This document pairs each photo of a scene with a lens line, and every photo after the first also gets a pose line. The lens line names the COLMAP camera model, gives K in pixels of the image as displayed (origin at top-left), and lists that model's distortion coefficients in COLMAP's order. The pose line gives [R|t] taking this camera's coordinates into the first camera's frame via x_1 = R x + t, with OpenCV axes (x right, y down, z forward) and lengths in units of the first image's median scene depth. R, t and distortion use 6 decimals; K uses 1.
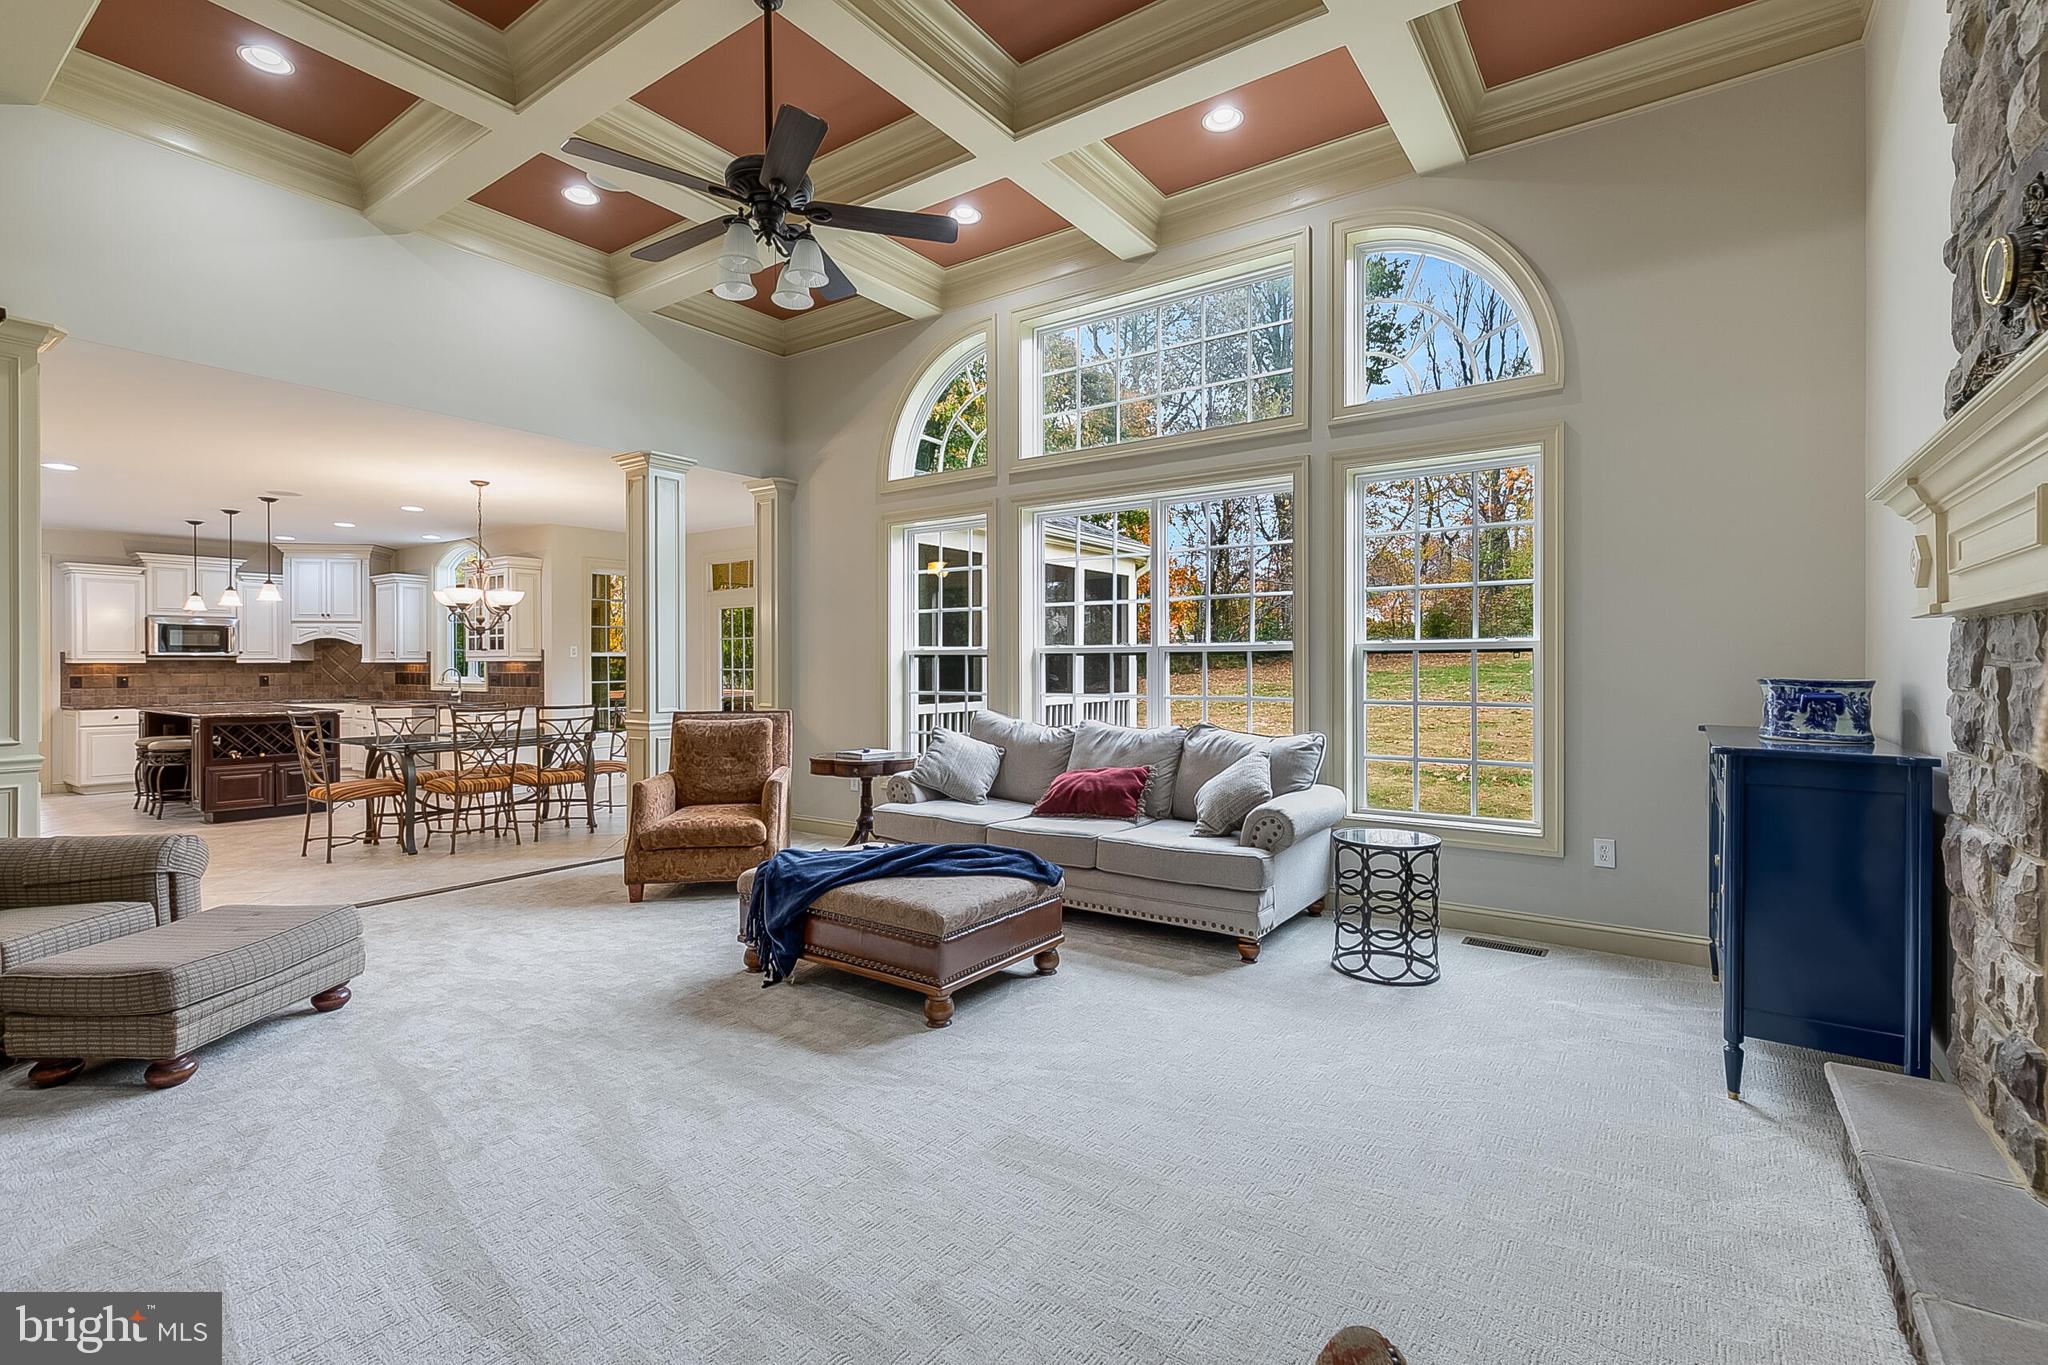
lens RADIAL K [[920.1, 0, 1026.3], [0, 920.1, 665.1], [0, 0, 1]] dist [0.002150, 0.000152]
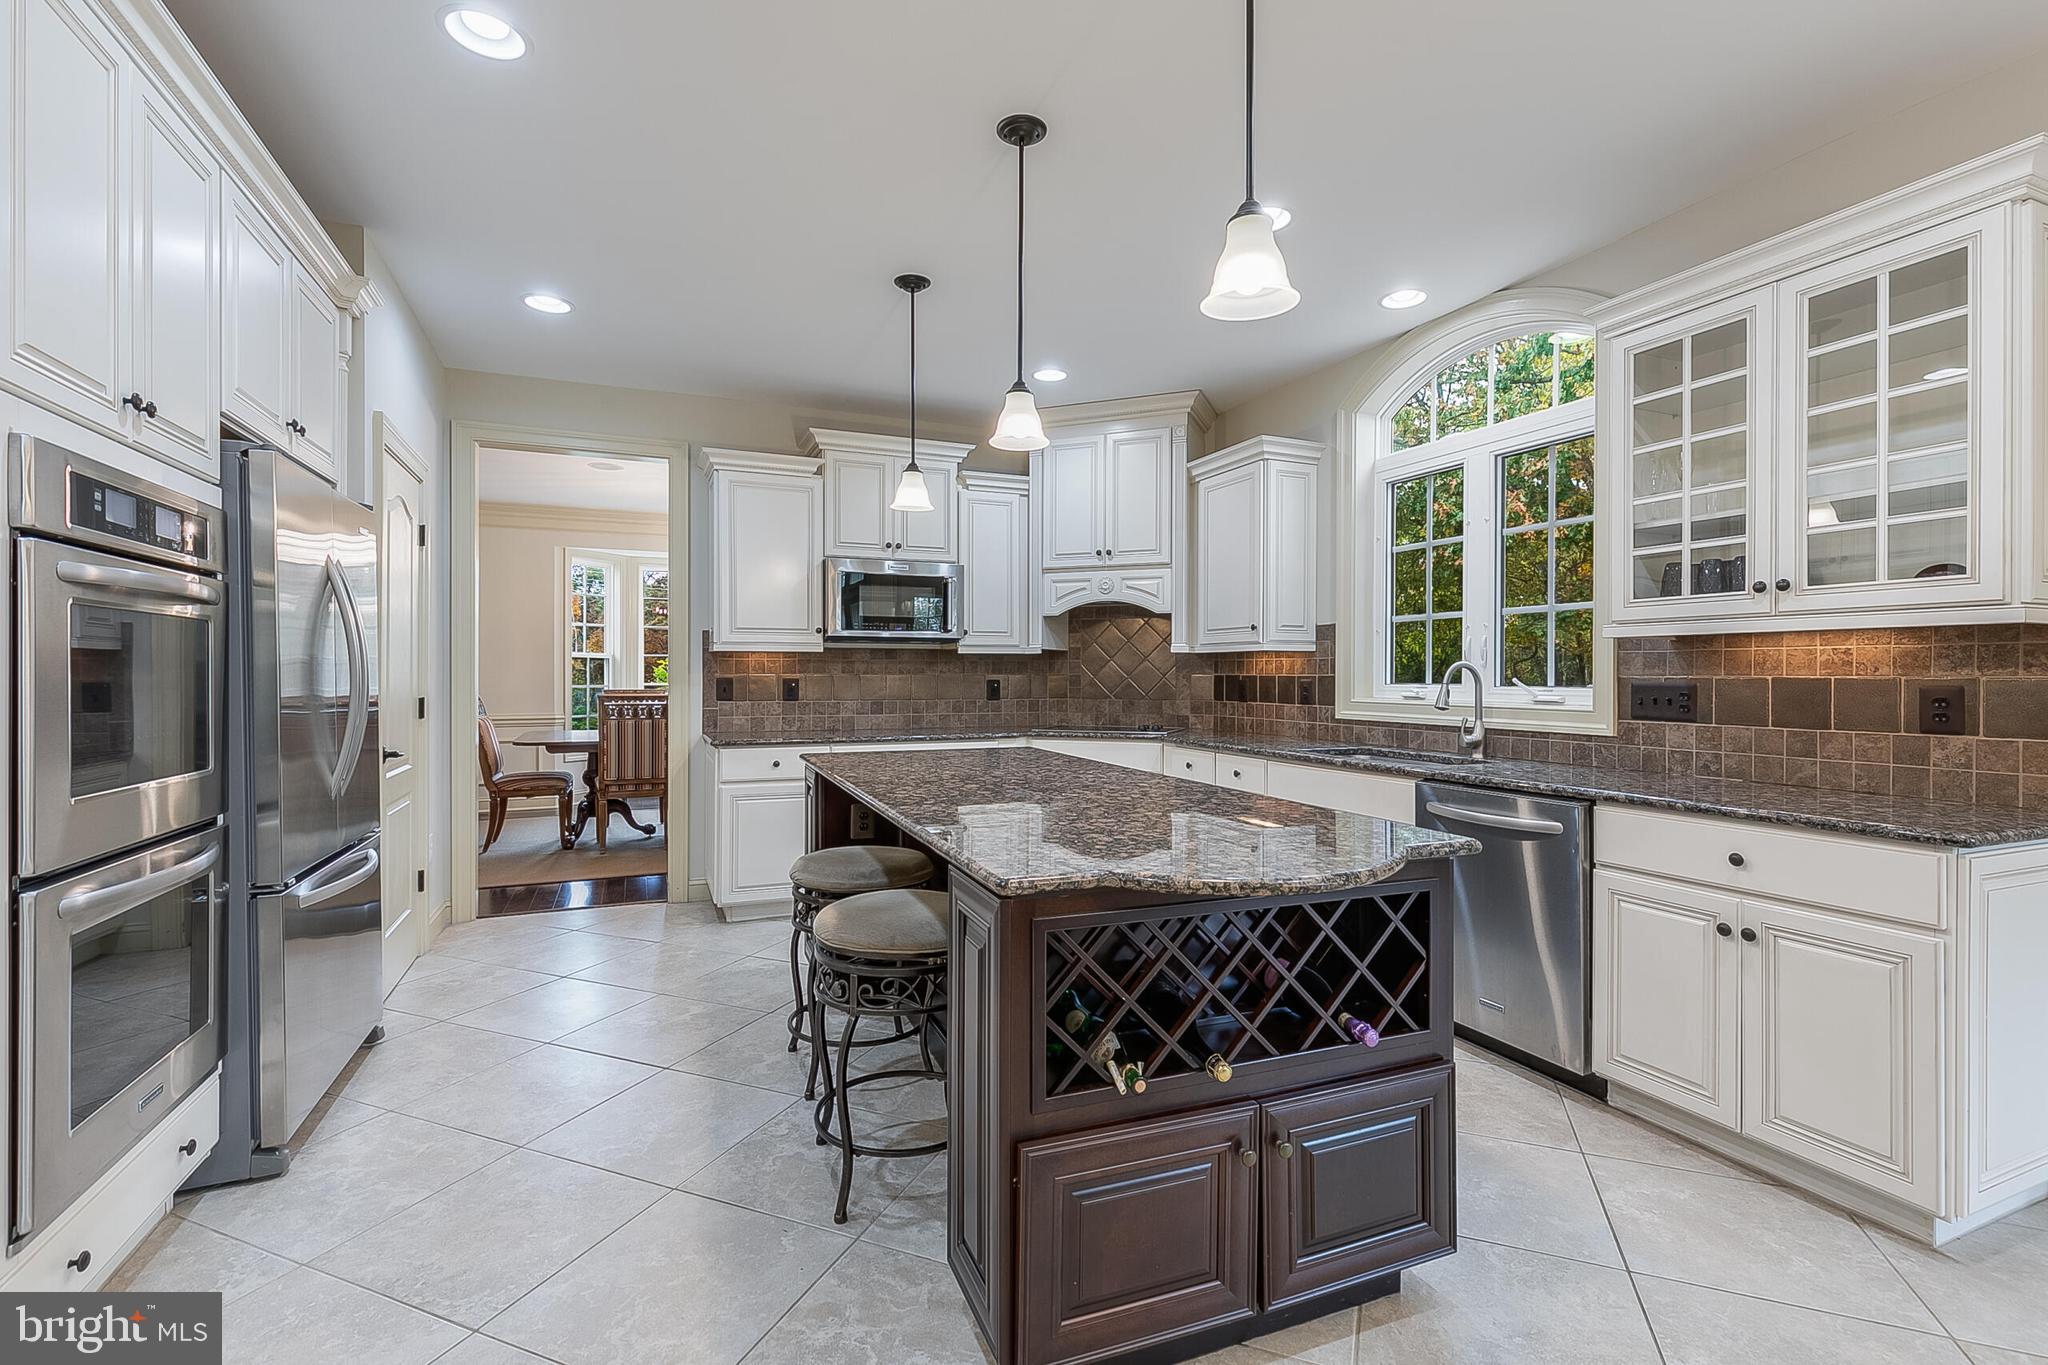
lens RADIAL K [[916.0, 0, 1018.2], [0, 916.0, 673.2], [0, 0, 1]] dist [0.005300, -0.000469]
pose [[0.844874, 0.005046, -0.534942, -0.705471], [-0.005677, 0.999984, 0.000466, 0.009814], [0.534935, 0.002643, 0.844889, 0.749052]]
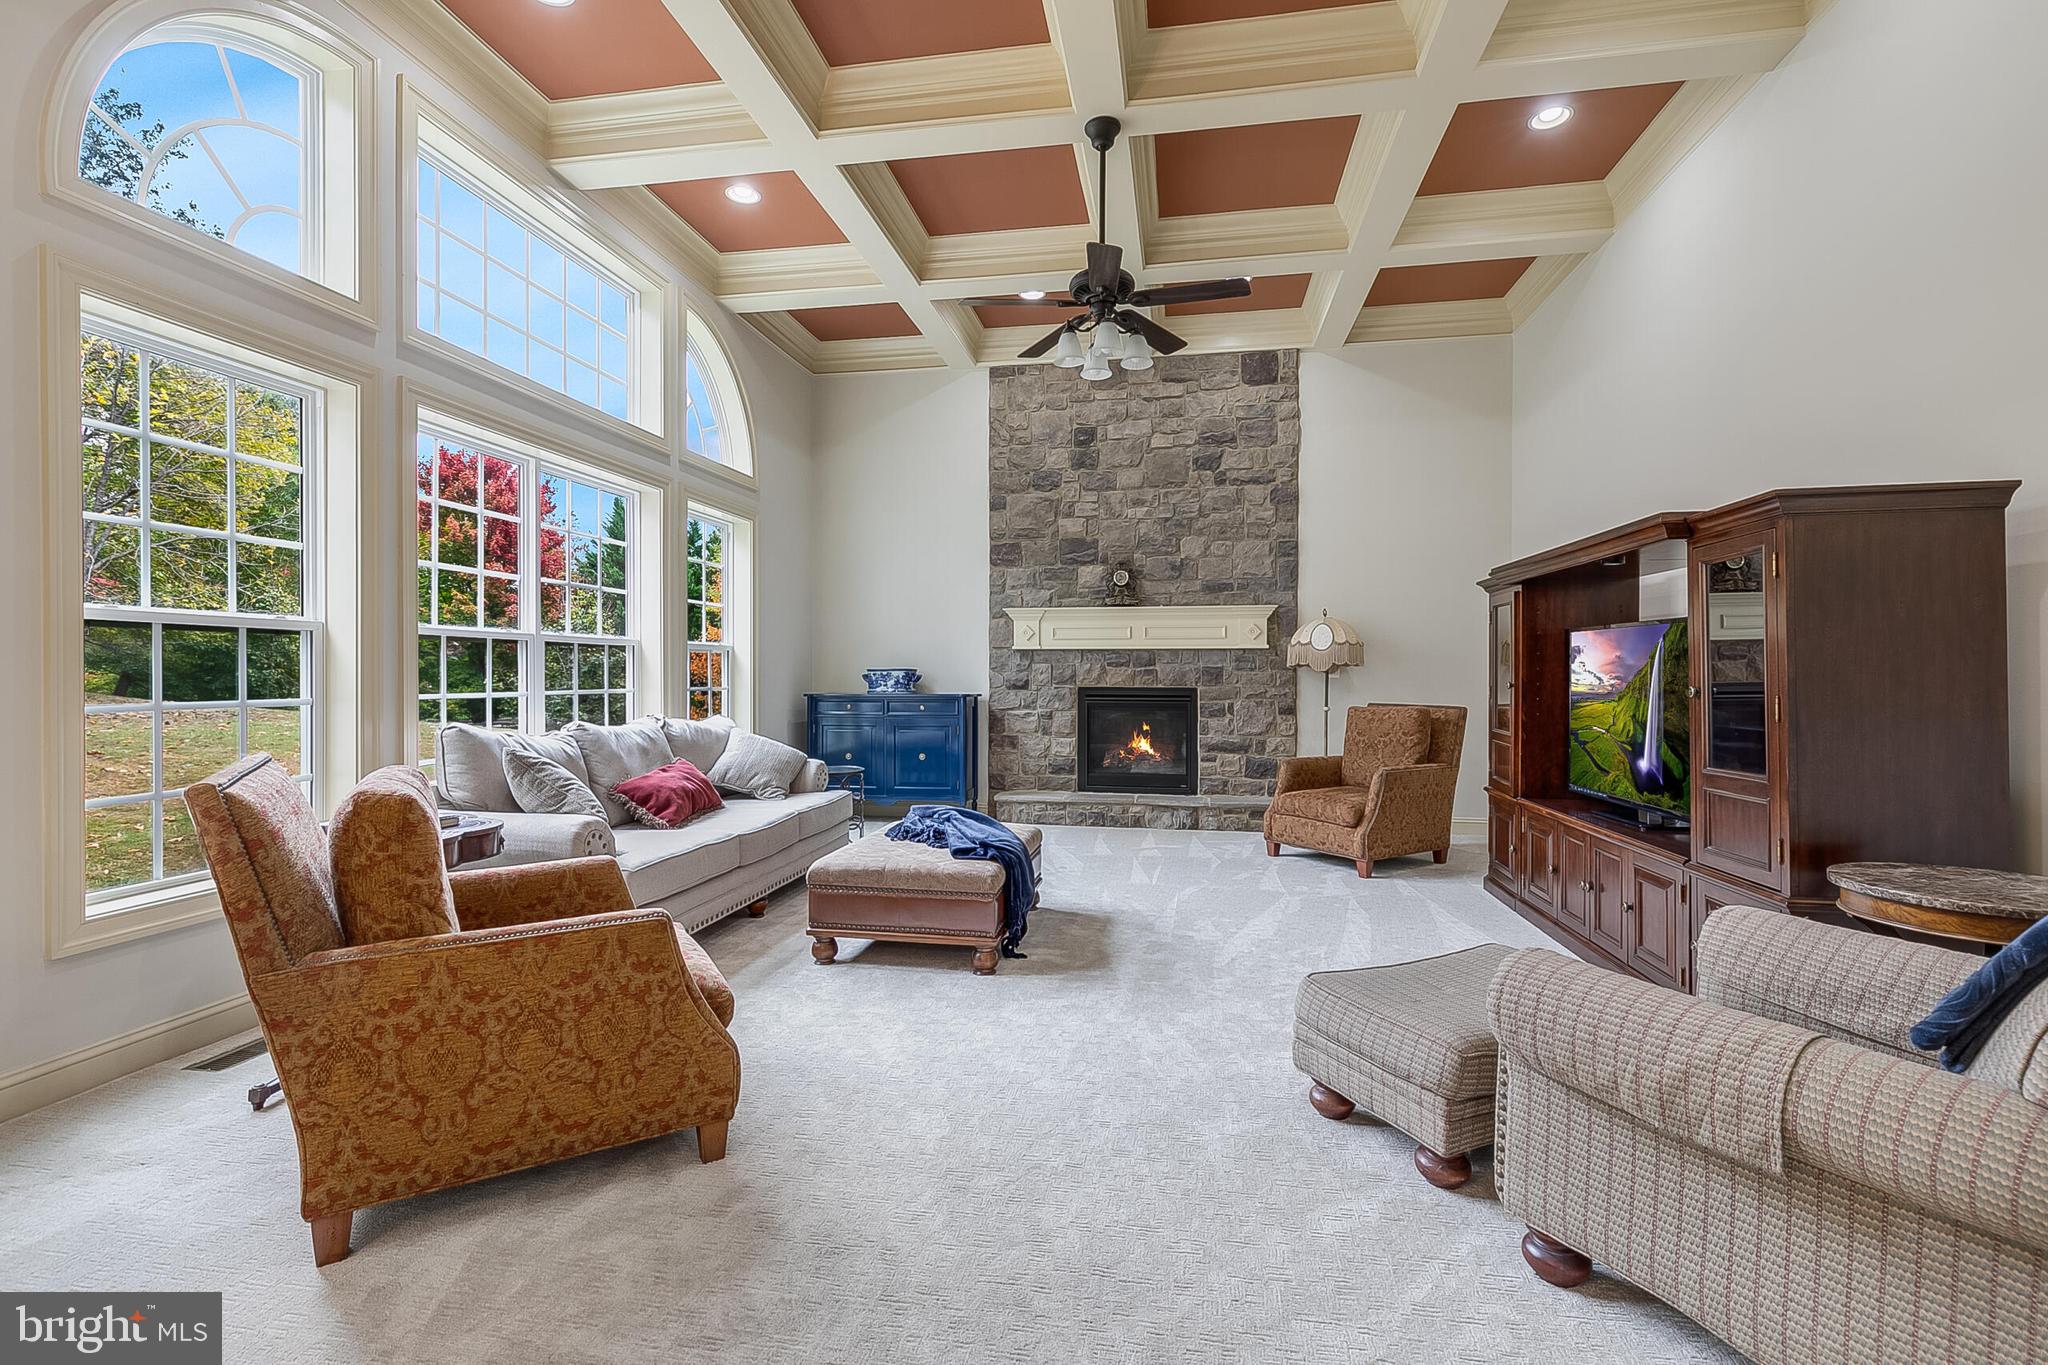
lens RADIAL K [[928.1, 0, 1035.4], [0, 928.1, 669.2], [0, 0, 1]] dist [0.030113, -0.024584]
pose [[-0.430553, 0.004473, 0.902554, -0.544158], [-0.000173, 0.999987, -0.005038, 0.012006], [-0.902565, -0.002326, -0.430547, 0.633649]]
